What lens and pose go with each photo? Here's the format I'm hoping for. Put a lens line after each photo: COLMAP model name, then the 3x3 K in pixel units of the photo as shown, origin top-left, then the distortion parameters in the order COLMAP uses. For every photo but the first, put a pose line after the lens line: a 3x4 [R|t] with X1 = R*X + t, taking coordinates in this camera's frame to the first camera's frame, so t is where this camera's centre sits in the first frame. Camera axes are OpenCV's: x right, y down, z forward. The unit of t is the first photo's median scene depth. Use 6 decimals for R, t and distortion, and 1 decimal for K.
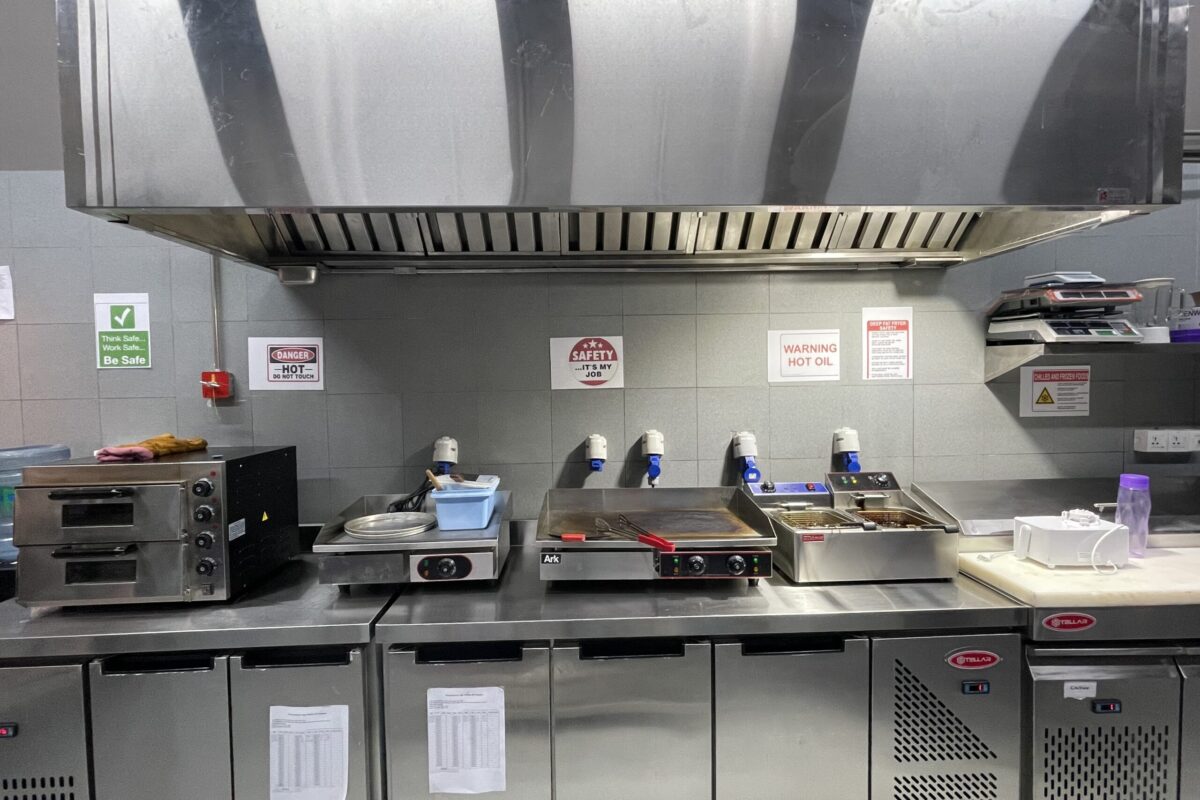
lens RADIAL K [[544.0, 0, 600.0], [0, 544.0, 400.0], [0, 0, 1]] dist [0.001608, 0.000332]
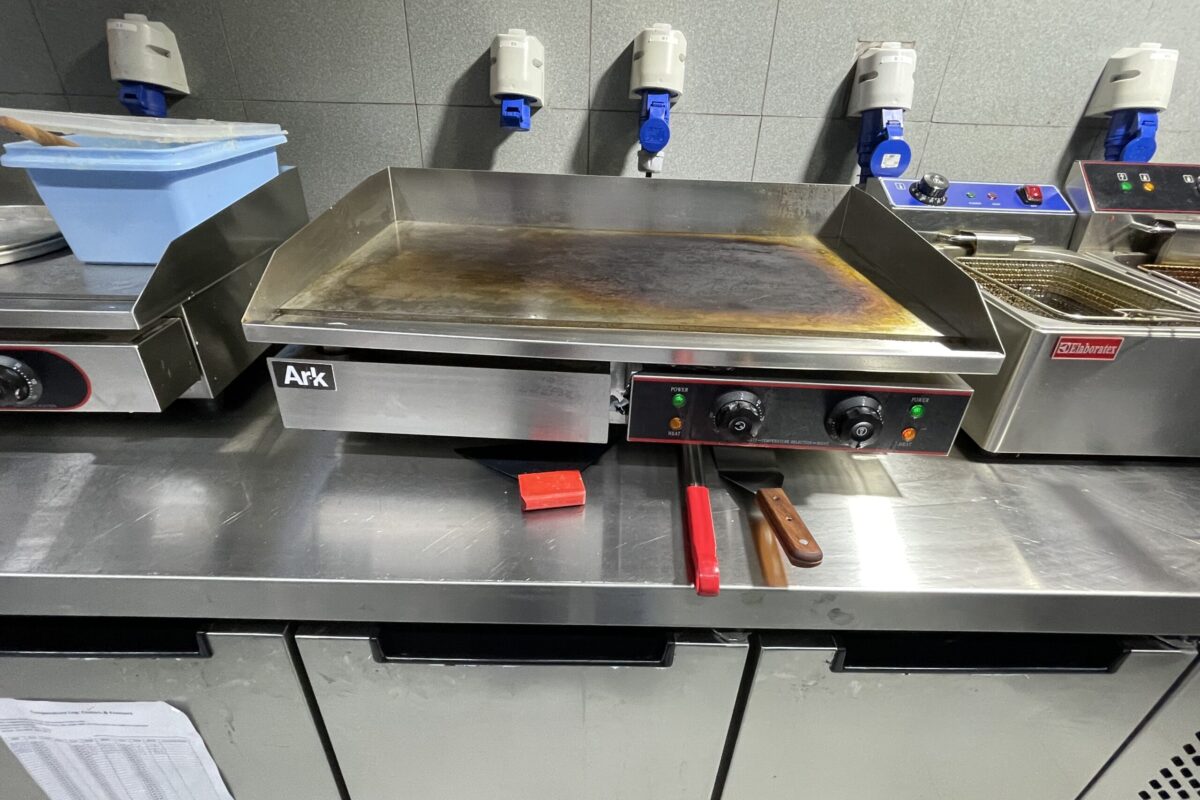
lens RADIAL K [[564.7, 0, 600.0], [0, 564.7, 400.0], [0, 0, 1]] dist [0.002113, 0.001205]
pose [[0.998573, 0.053334, -0.002710, 0.073462], [-0.045045, 0.868475, 0.493681, 0.099326], [0.028683, -0.492855, 0.869639, 0.551935]]
